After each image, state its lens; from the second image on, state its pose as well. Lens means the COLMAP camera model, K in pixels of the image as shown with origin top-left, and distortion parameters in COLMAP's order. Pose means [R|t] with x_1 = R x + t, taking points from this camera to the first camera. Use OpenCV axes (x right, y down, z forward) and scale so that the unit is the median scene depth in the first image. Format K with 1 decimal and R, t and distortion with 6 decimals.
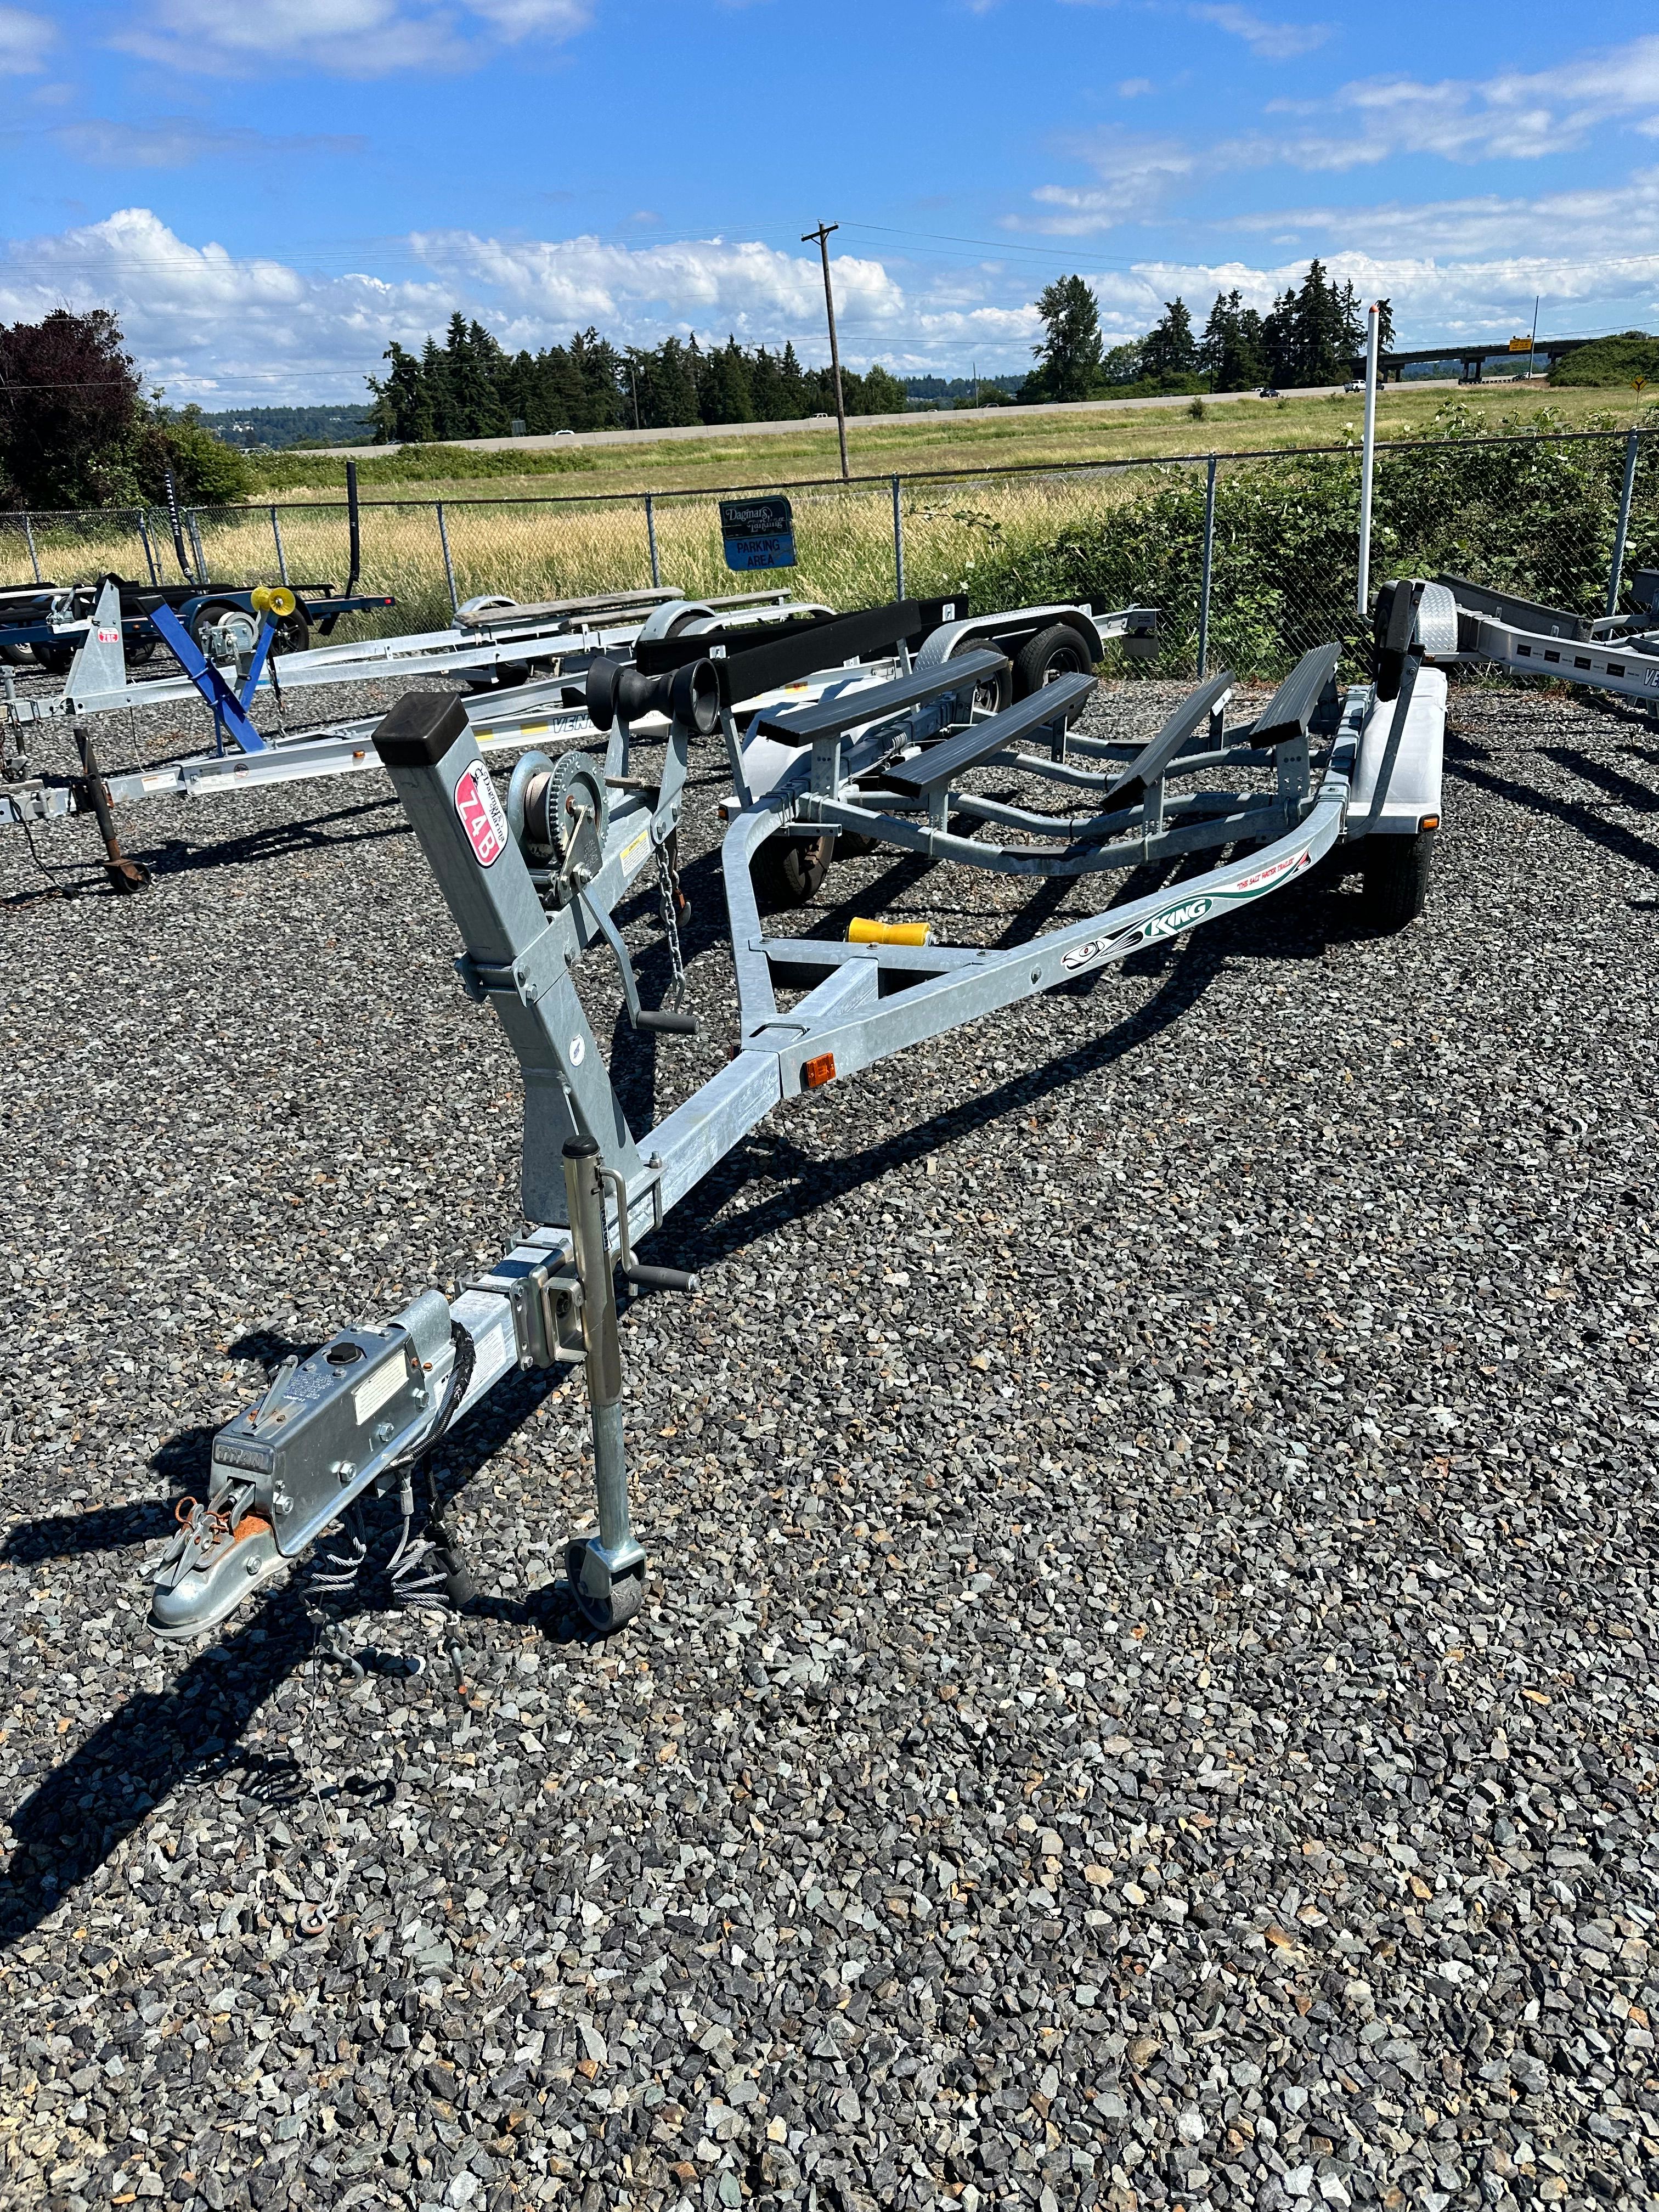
lens RADIAL K [[1580.2, 0, 830.2], [0, 1580.2, 1118.5], [0, 0, 1]] dist [-0.018087, -0.000897]
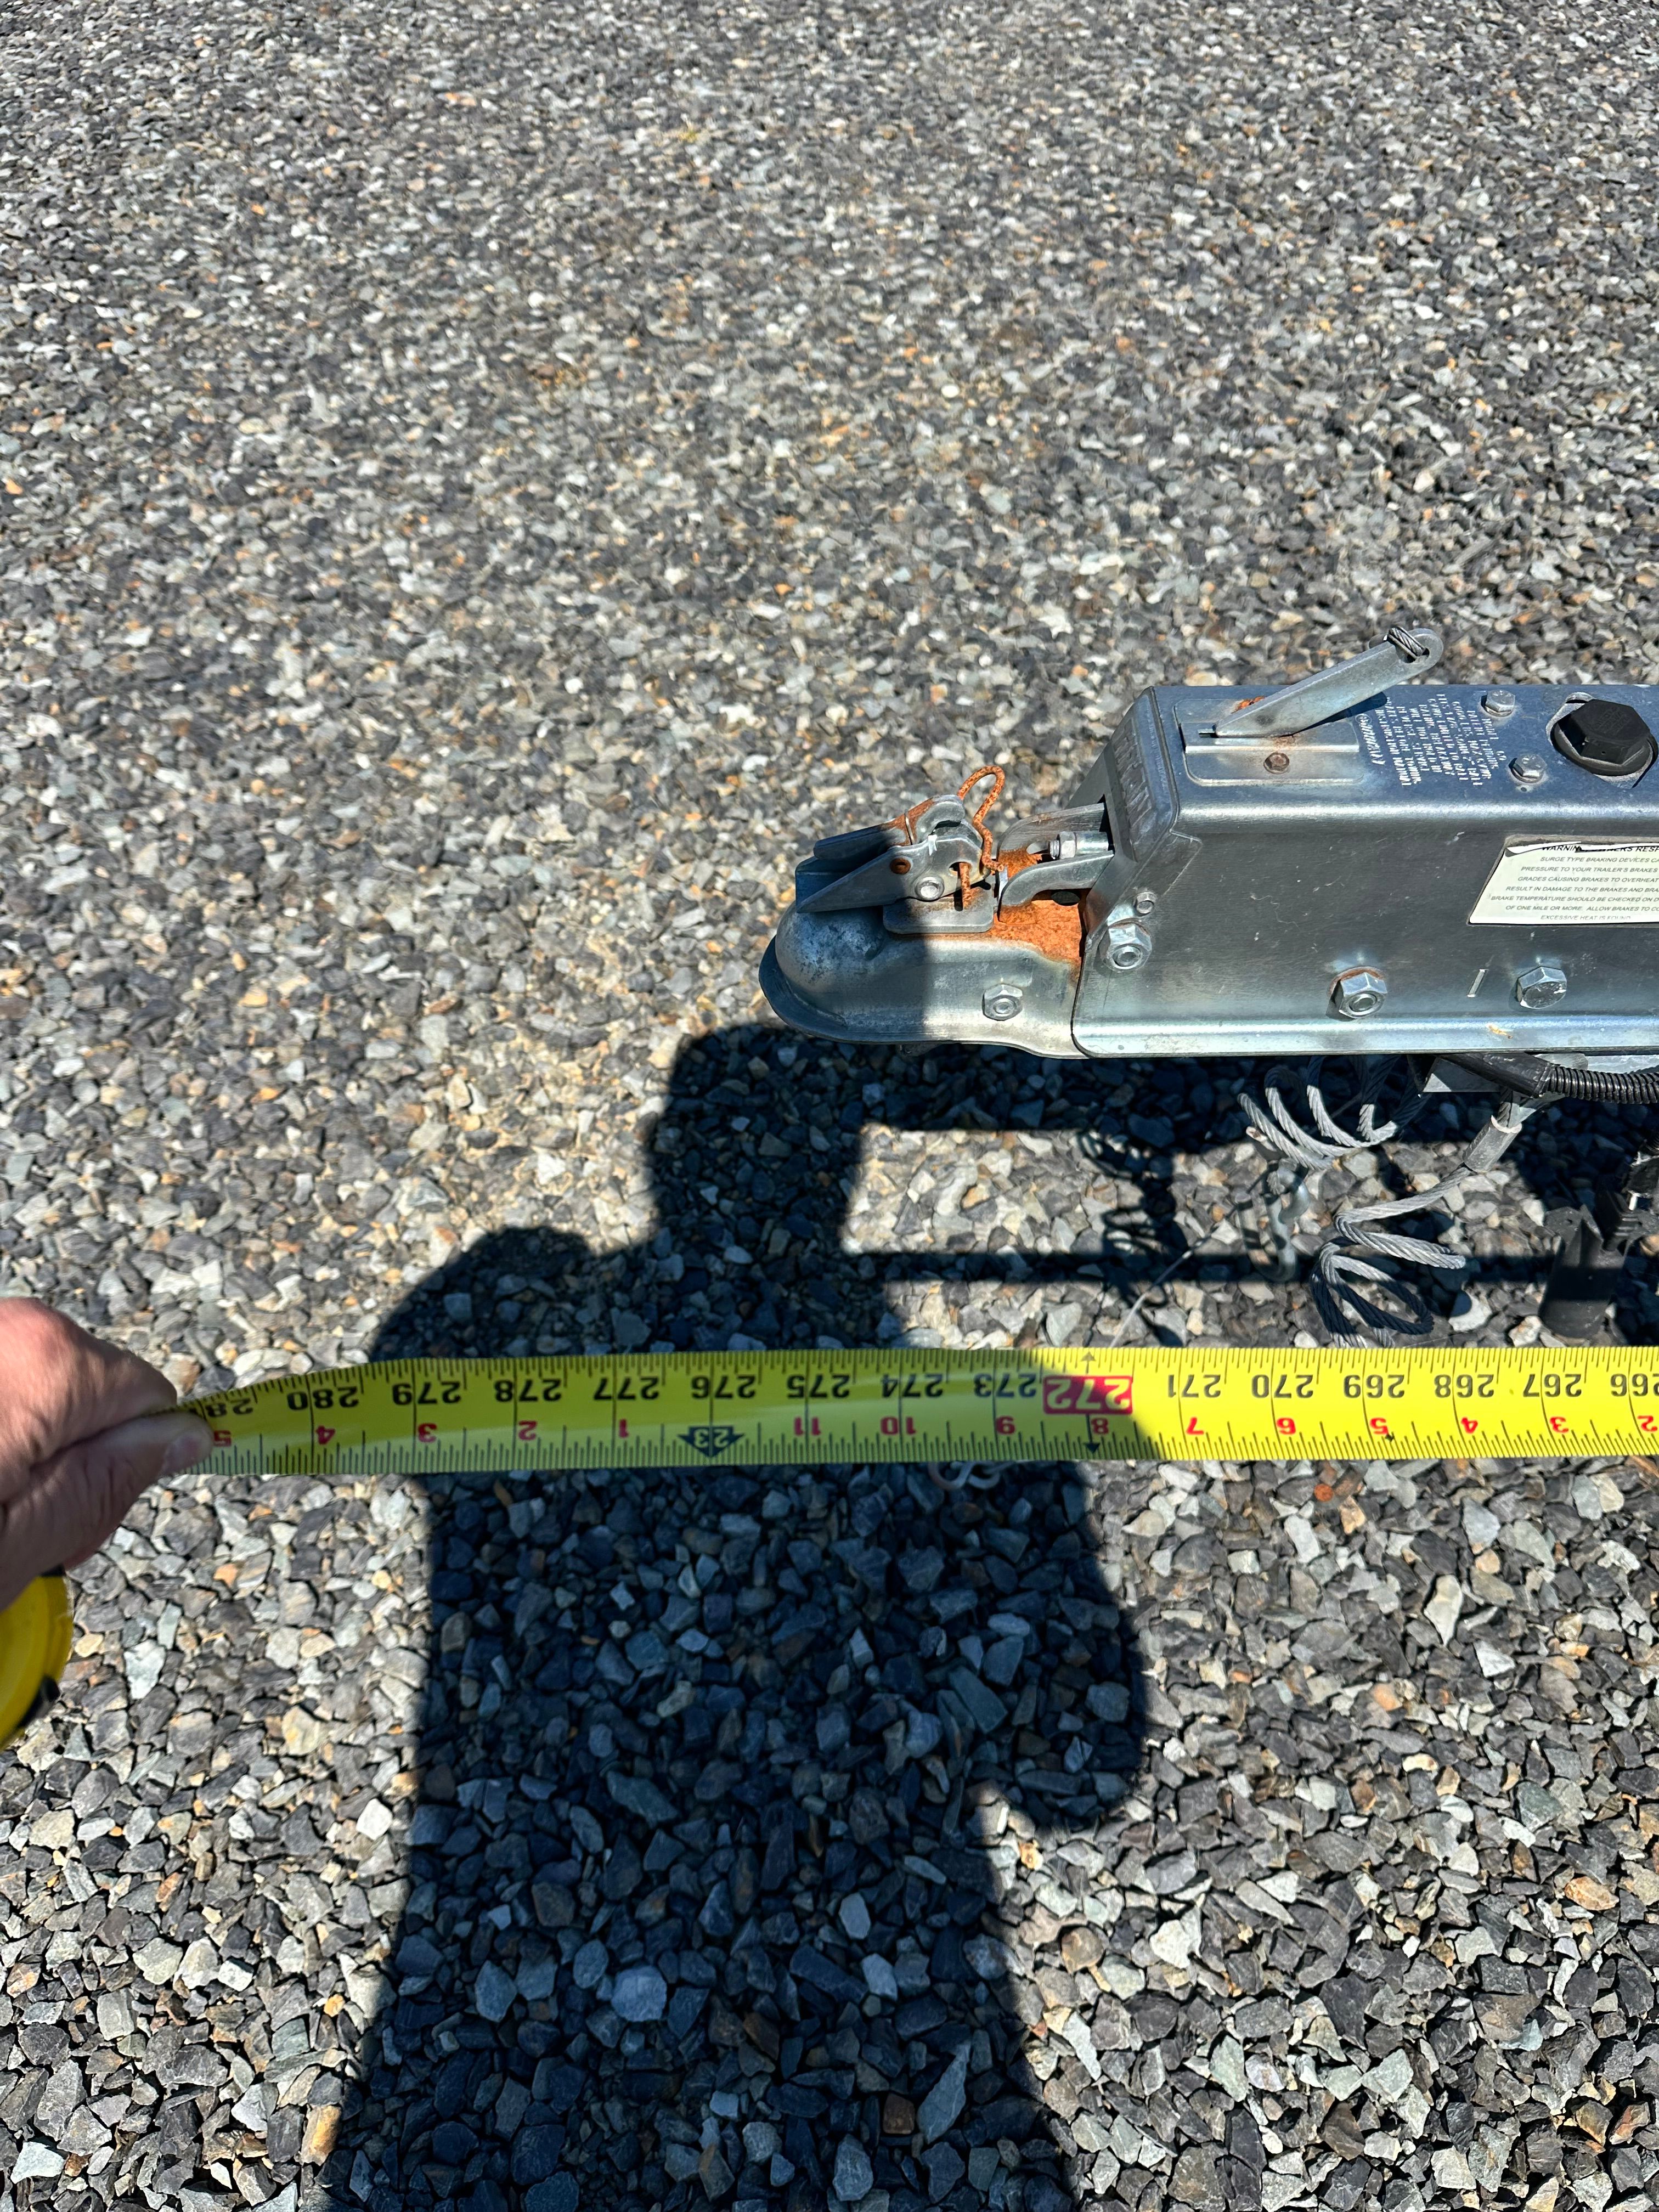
lens RADIAL K [[1580.2, 0, 830.5], [0, 1580.2, 1120.8], [0, 0, 1]] dist [-0.018087, -0.000897]
pose [[0.357225, 0.756497, -0.547816, -0.107817], [-0.388050, 0.653706, 0.649681, 0.044125], [0.849593, -0.019503, 0.527079, 0.604756]]
